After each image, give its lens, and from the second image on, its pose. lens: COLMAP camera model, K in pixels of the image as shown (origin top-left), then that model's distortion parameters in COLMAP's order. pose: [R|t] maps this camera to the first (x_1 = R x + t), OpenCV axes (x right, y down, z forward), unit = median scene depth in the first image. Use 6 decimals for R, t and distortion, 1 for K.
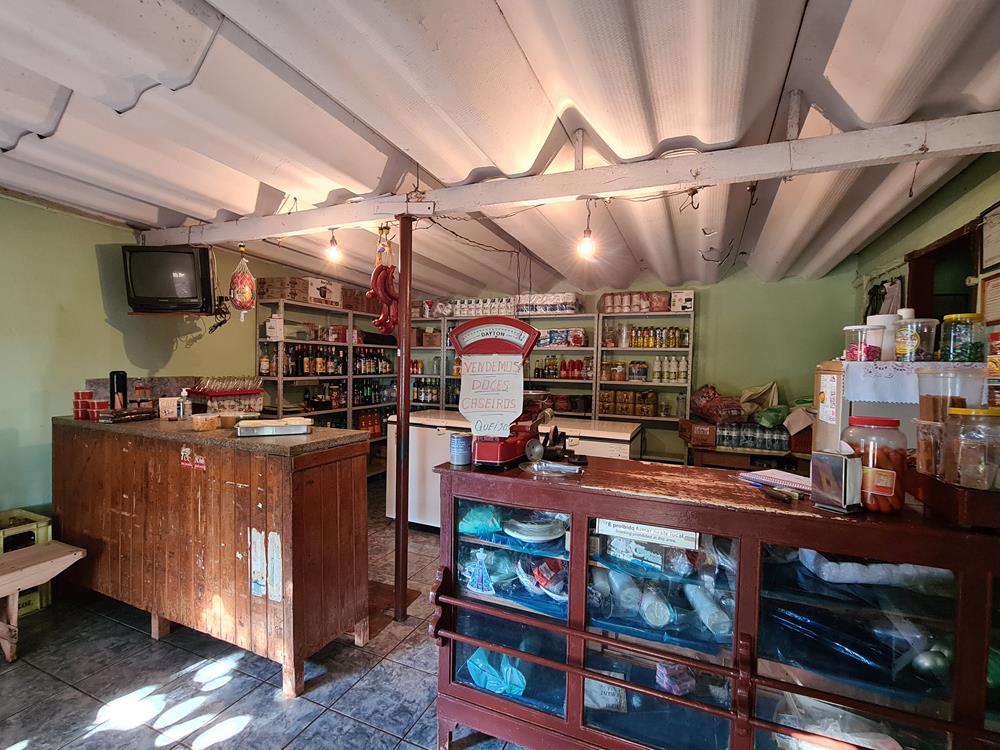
lens RADIAL K [[473.5, 0, 505.7], [0, 473.5, 378.4], [0, 0, 1]] dist [-0.020117, -0.000604]
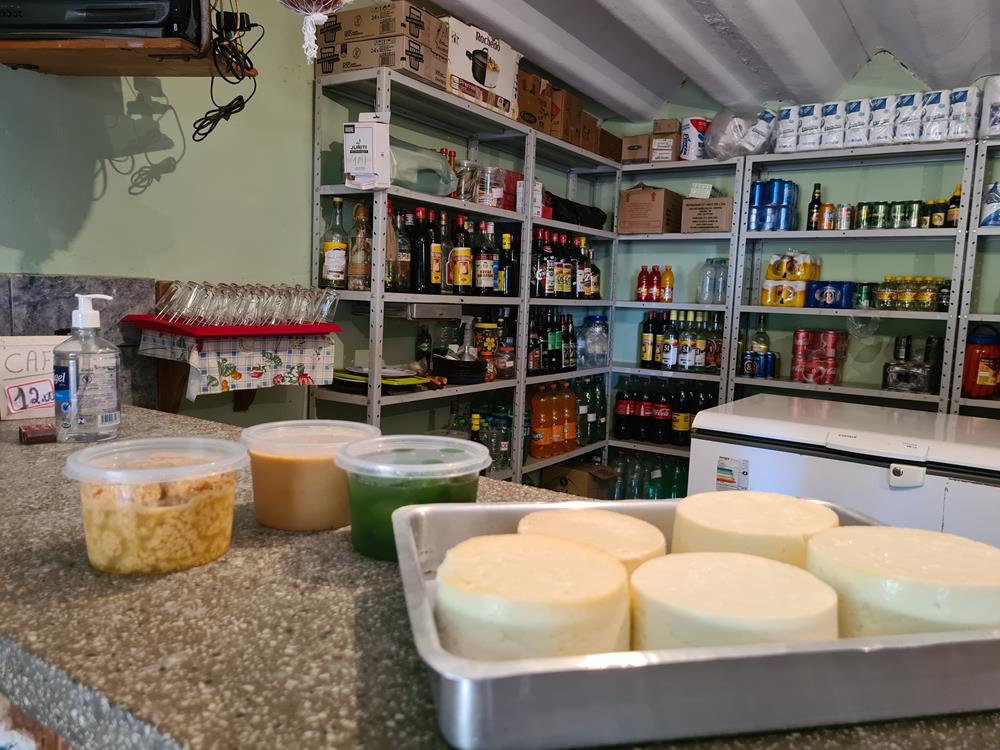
lens RADIAL K [[752.7, 0, 500.0], [0, 752.7, 375.0], [0, 0, 1]] dist [0.008678, 0.003443]
pose [[0.982603, 0.036709, -0.182055, -0.229229], [-0.024652, 0.997377, 0.068050, 0.015875], [0.184076, -0.062378, 0.980931, 0.367415]]
